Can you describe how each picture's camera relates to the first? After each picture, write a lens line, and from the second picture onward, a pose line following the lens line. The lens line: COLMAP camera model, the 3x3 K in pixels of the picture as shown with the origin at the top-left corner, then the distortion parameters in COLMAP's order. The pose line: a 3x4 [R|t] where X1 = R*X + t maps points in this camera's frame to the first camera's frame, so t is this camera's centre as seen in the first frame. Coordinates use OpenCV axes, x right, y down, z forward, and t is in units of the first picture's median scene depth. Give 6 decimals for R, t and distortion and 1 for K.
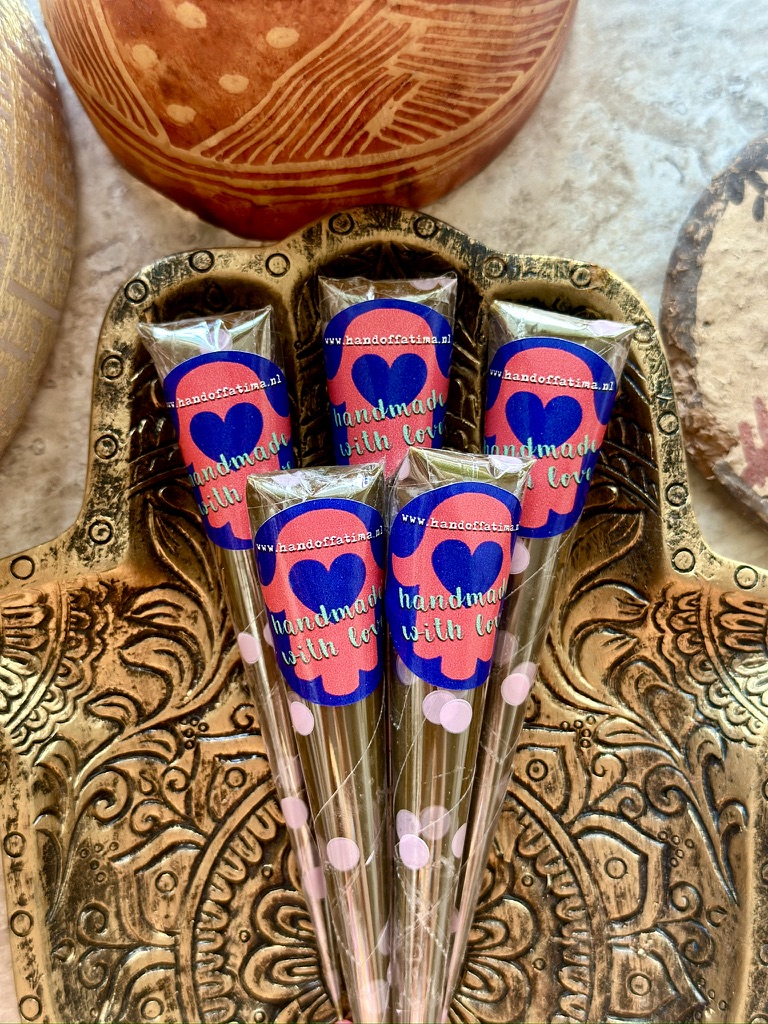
lens RADIAL K [[1485.7, 0, 384.0], [0, 1485.7, 512.0], [0, 0, 1]] dist [0.217427, -0.643346]
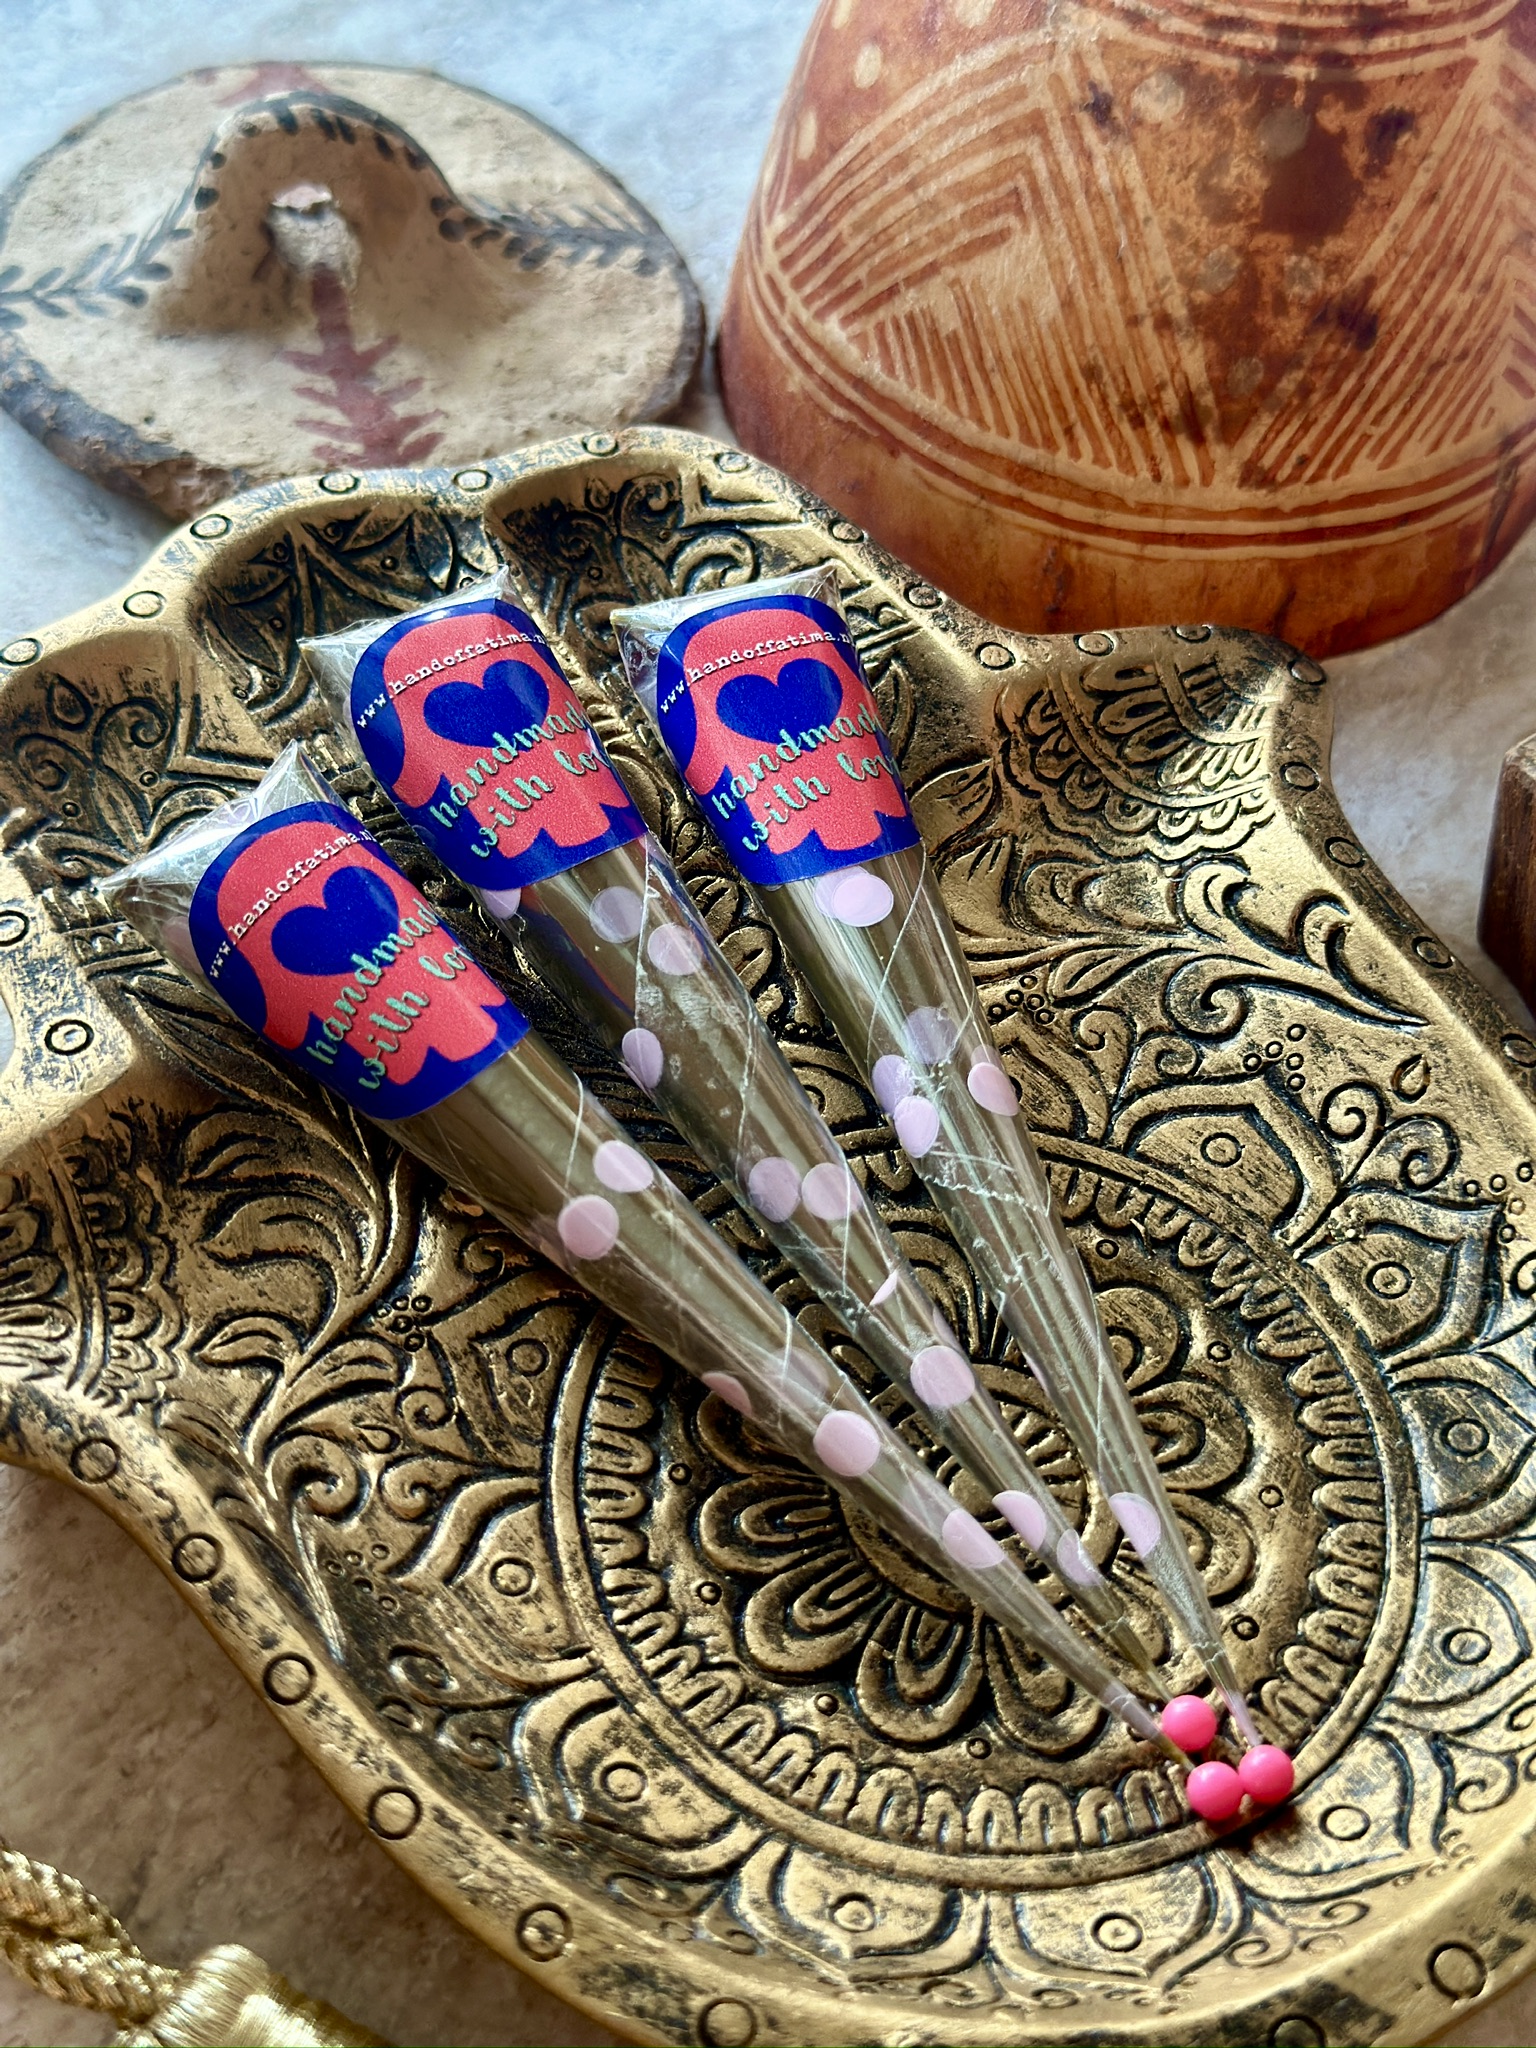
lens RADIAL K [[2971.4, 0, 768.0], [0, 2971.4, 1024.0], [0, 0, 1]] dist [0.217427, -0.643346]
pose [[0.835254, -0.399008, 0.378343, -0.372144], [0.541128, 0.718637, -0.436739, 0.588454], [-0.097629, 0.569520, 0.816159, 0.114711]]
